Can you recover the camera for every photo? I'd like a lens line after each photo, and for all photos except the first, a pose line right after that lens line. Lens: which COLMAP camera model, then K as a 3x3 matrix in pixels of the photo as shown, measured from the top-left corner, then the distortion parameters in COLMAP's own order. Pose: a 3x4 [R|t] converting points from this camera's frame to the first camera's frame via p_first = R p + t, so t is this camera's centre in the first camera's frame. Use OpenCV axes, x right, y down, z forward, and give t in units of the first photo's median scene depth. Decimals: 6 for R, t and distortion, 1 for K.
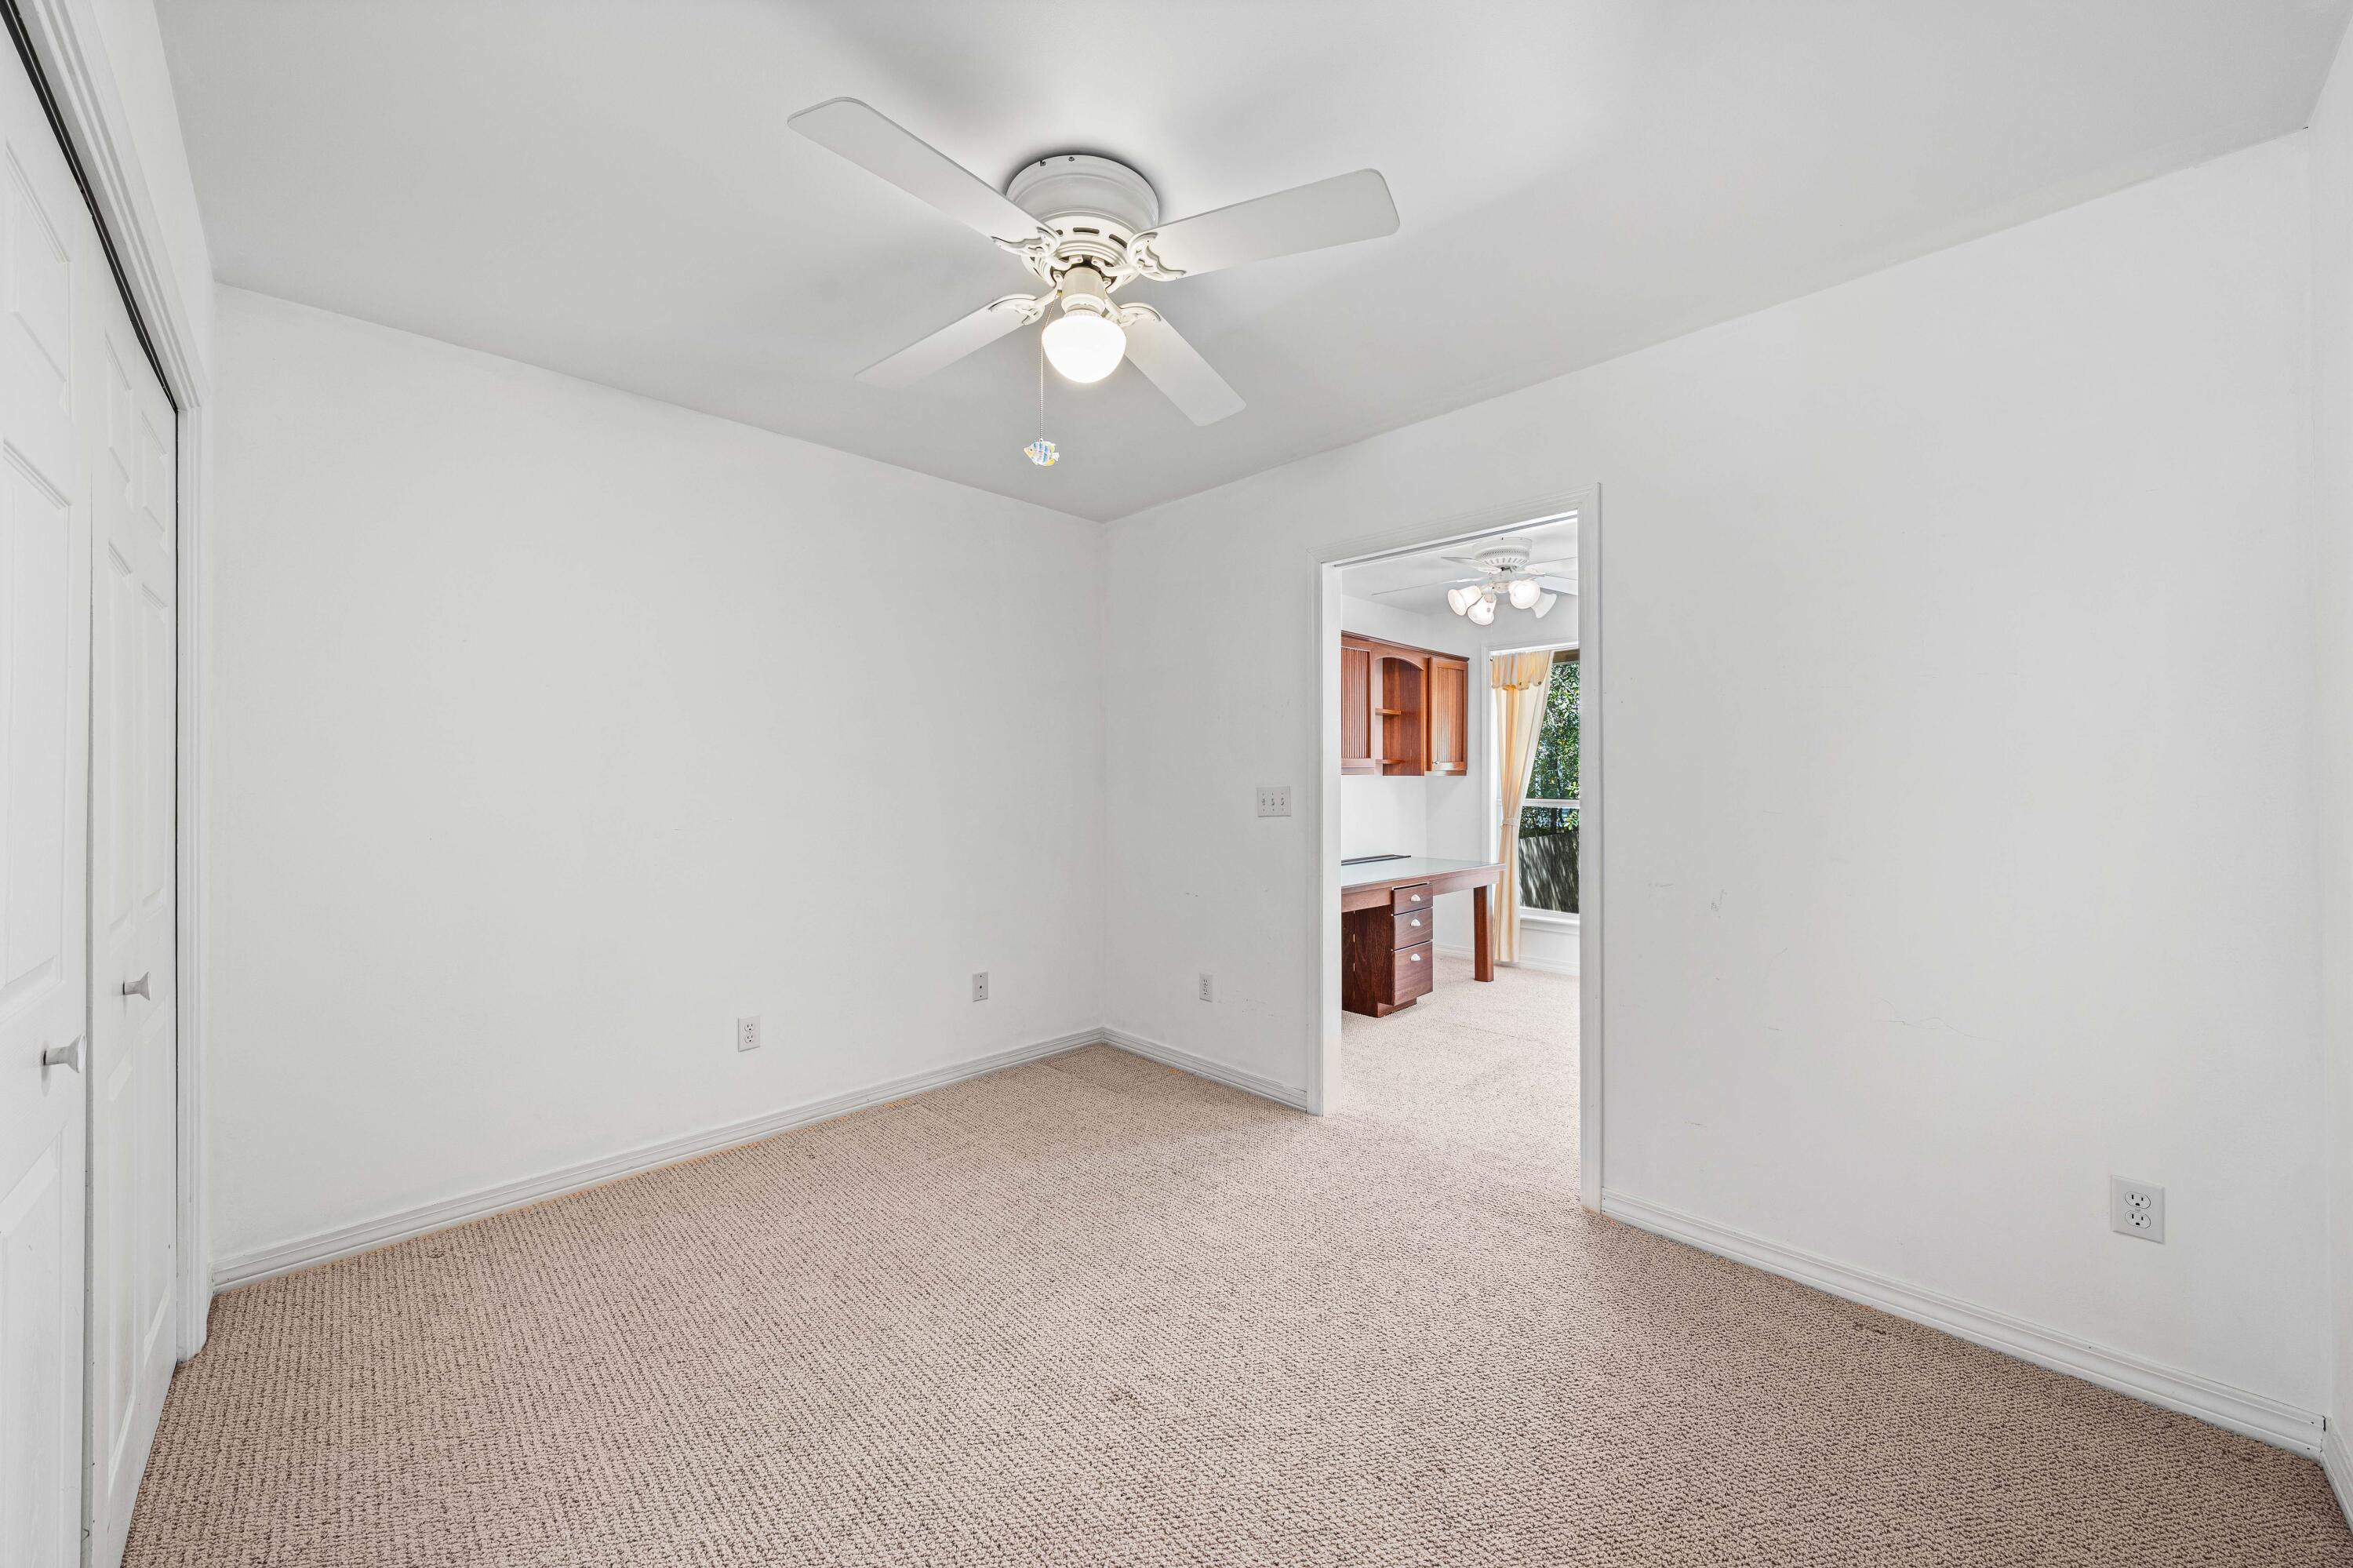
lens RADIAL K [[857.7, 0, 1162.8], [0, 857.7, 774.7], [0, 0, 1]] dist [-0.003639, -0.000076]
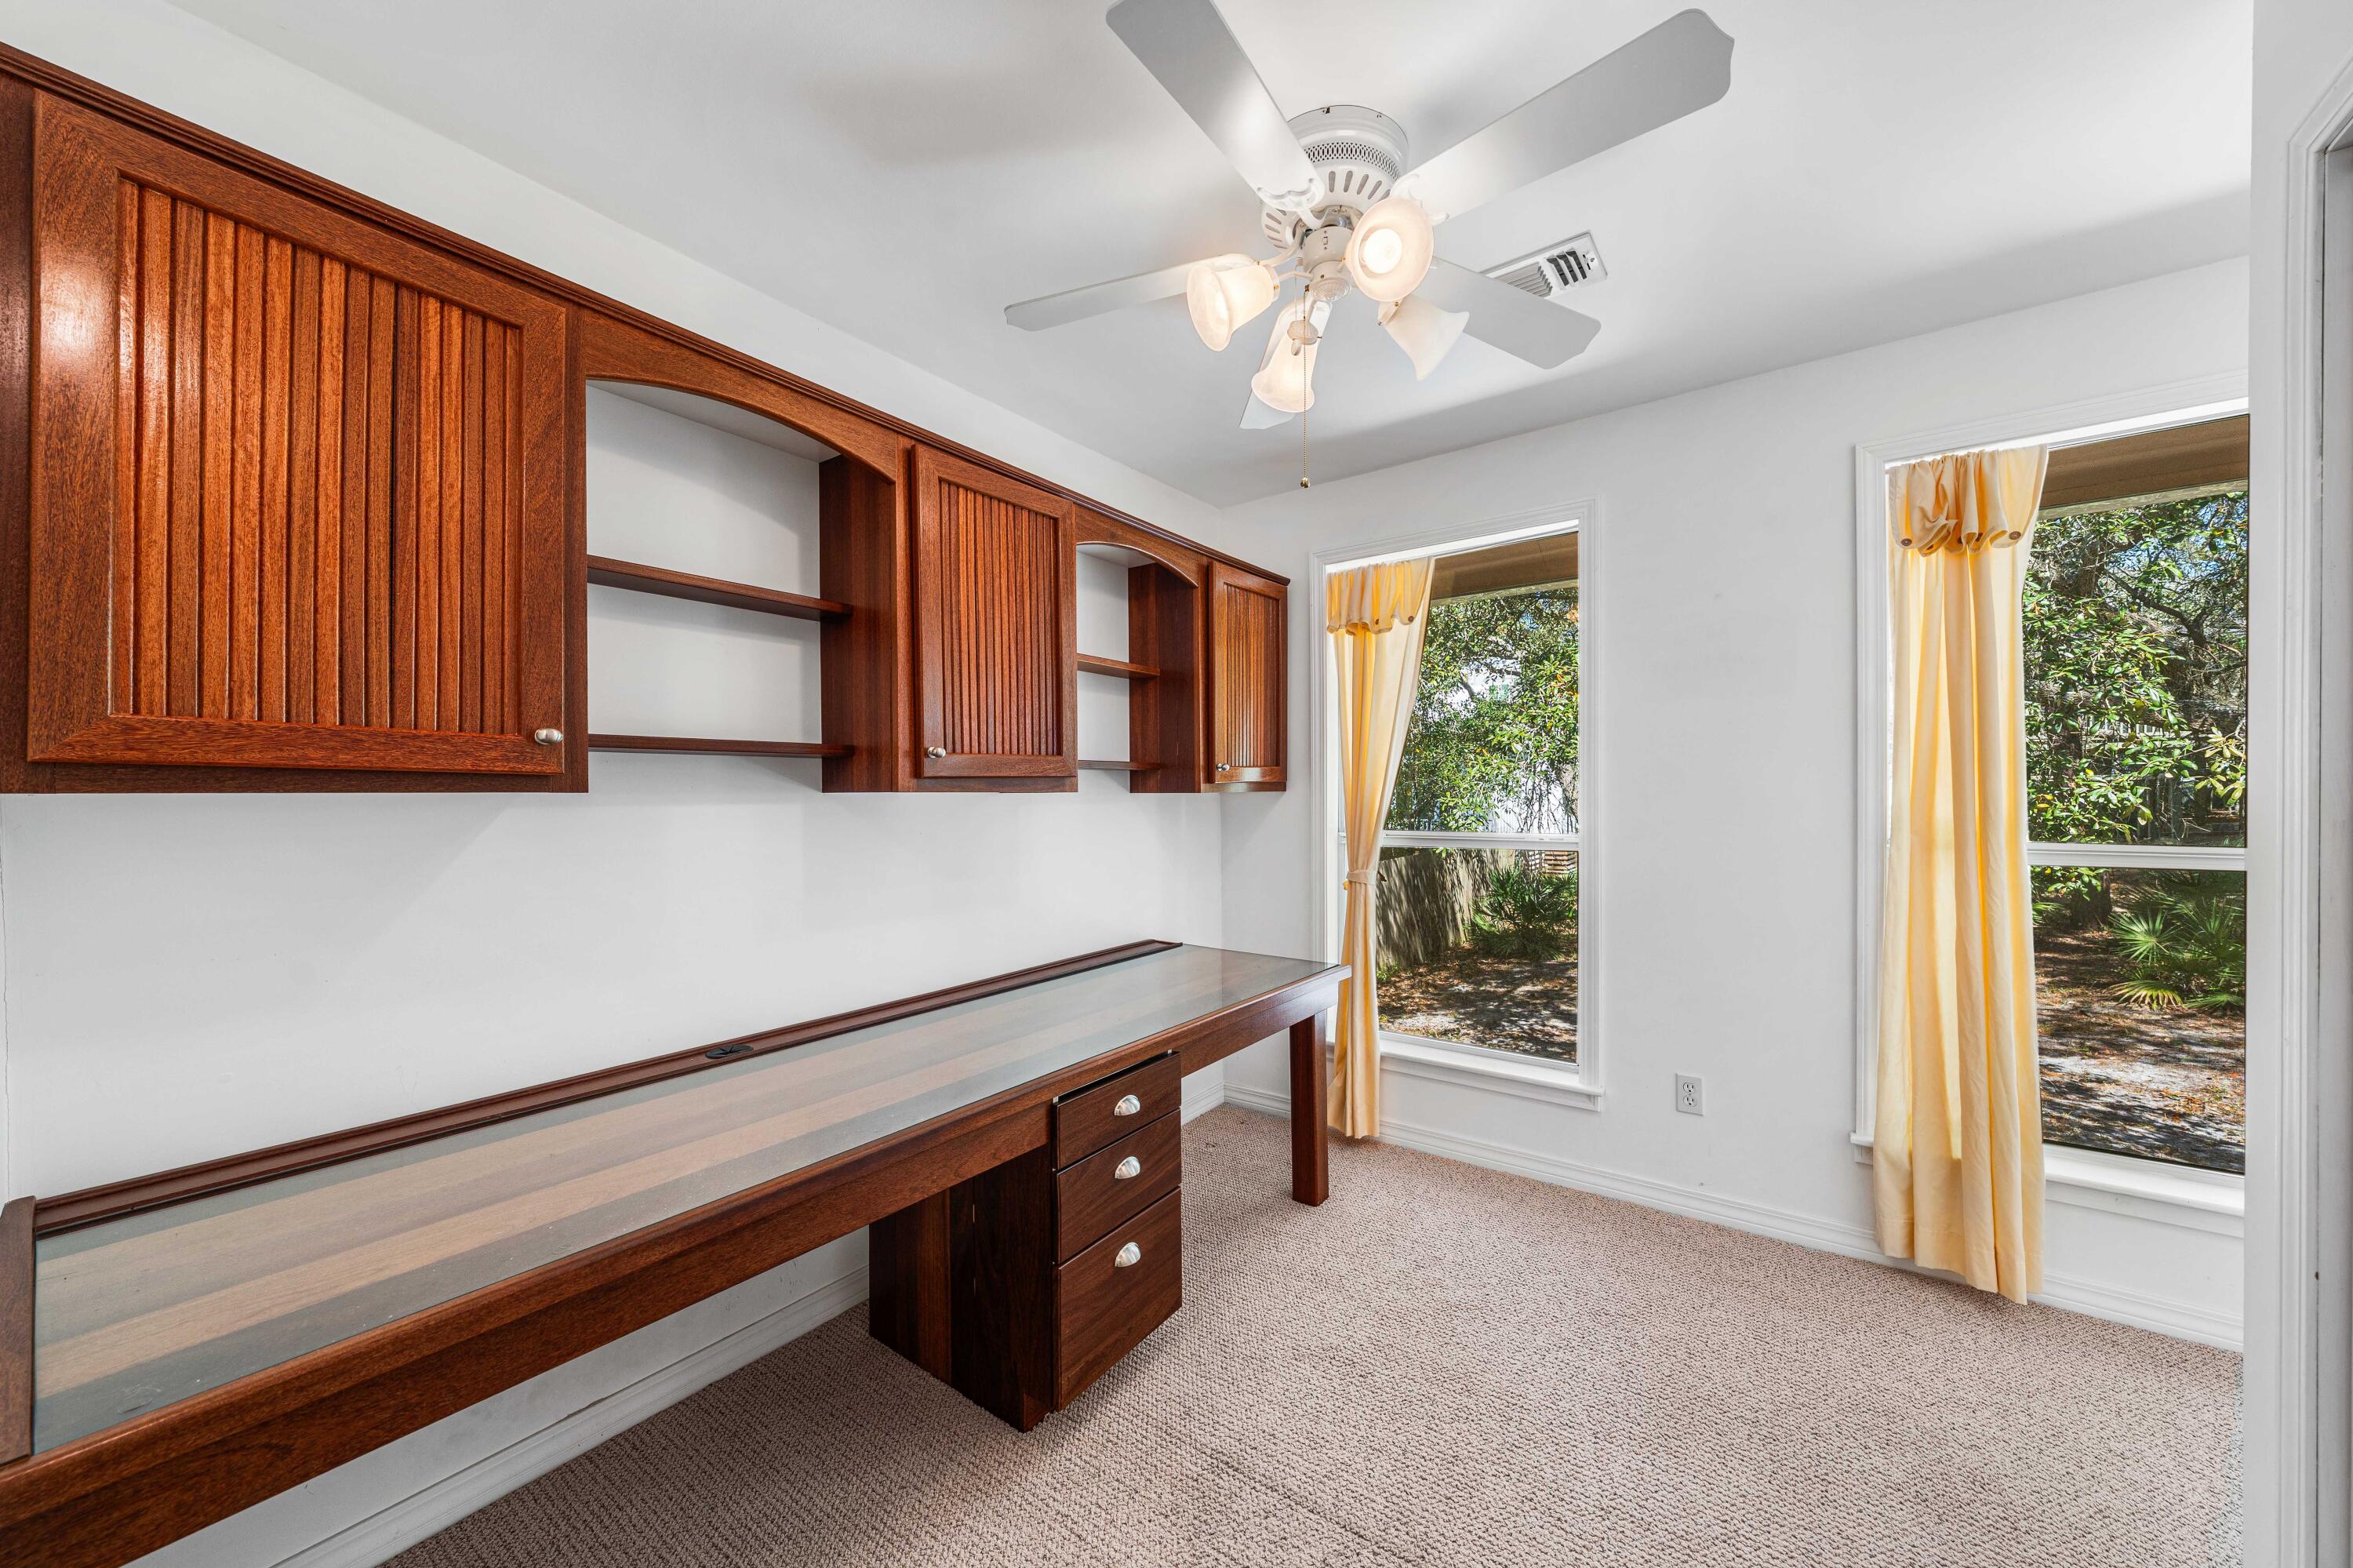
lens RADIAL K [[857.7, 0, 1187.3], [0, 857.7, 791.0], [0, 0, 1]] dist [-0.003639, -0.000076]
pose [[0.984553, -0.006911, 0.174950, 0.203010], [0.006700, 0.999976, 0.001796, -0.000911], [-0.174958, -0.000596, 0.984576, 0.485936]]
